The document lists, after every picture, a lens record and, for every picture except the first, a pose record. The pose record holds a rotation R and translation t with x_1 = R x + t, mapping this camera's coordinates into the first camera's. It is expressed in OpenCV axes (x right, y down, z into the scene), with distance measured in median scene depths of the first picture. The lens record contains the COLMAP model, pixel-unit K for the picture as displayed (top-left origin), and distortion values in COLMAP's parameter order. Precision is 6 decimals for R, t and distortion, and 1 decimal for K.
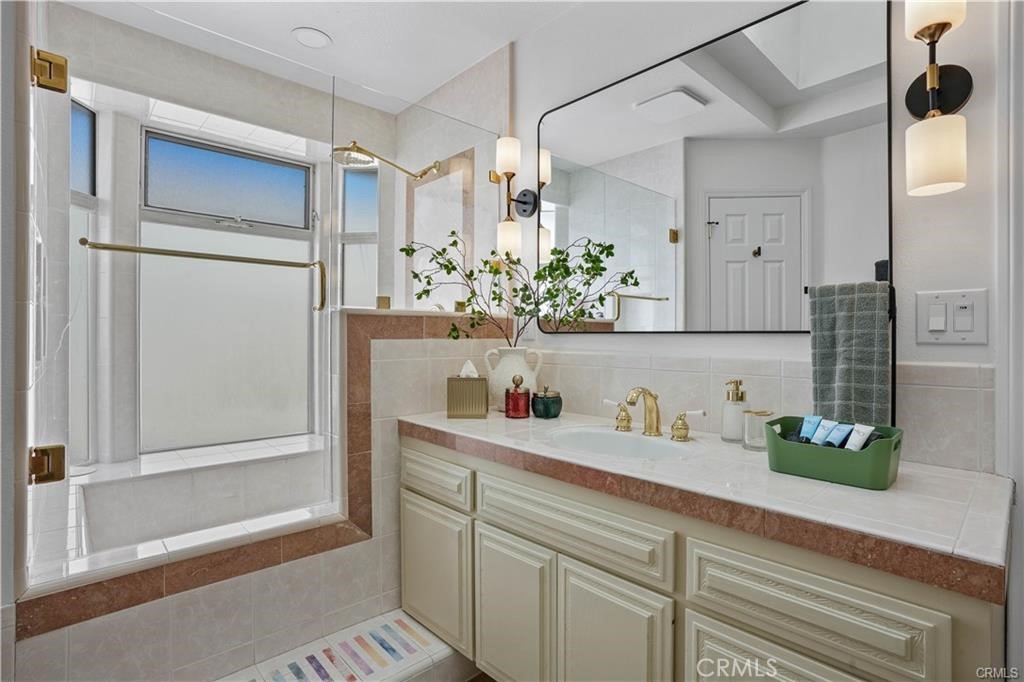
lens RADIAL K [[506.3, 0, 511.3], [0, 506.3, 336.3], [0, 0, 1]] dist [0.006501, 0.001955]
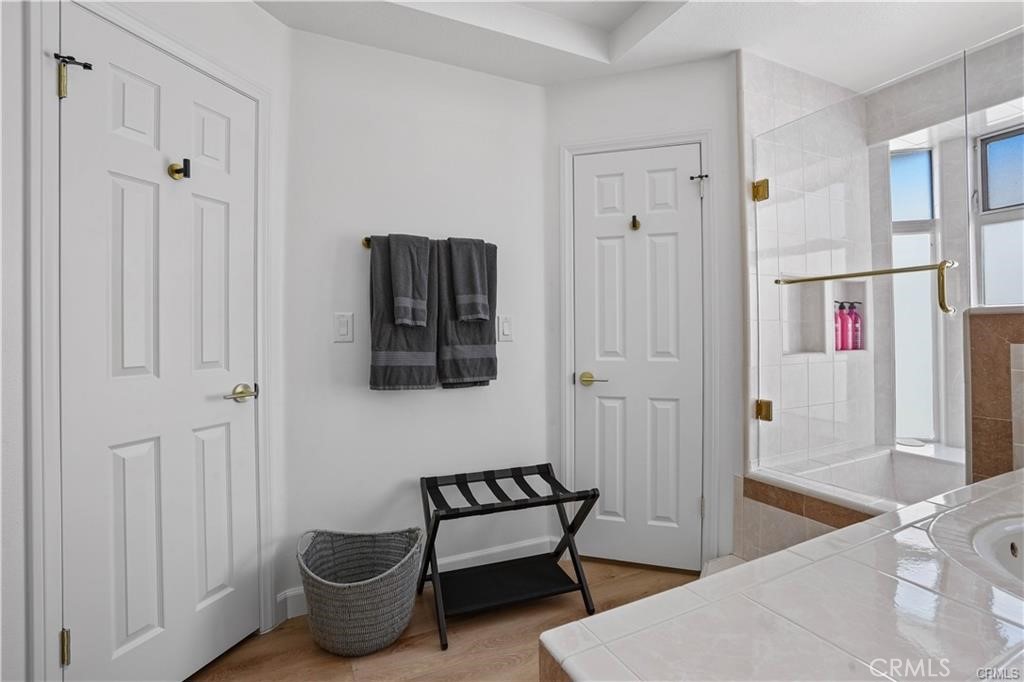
lens RADIAL K [[490.5, 0, 512.7], [0, 490.5, 335.9], [0, 0, 1]] dist [0.000935, 0.000016]
pose [[-0.280653, 0.005679, -0.959792, 0.697191], [0.012729, 0.999917, 0.002194, -0.017351], [0.959725, -0.011601, -0.280702, 0.459158]]
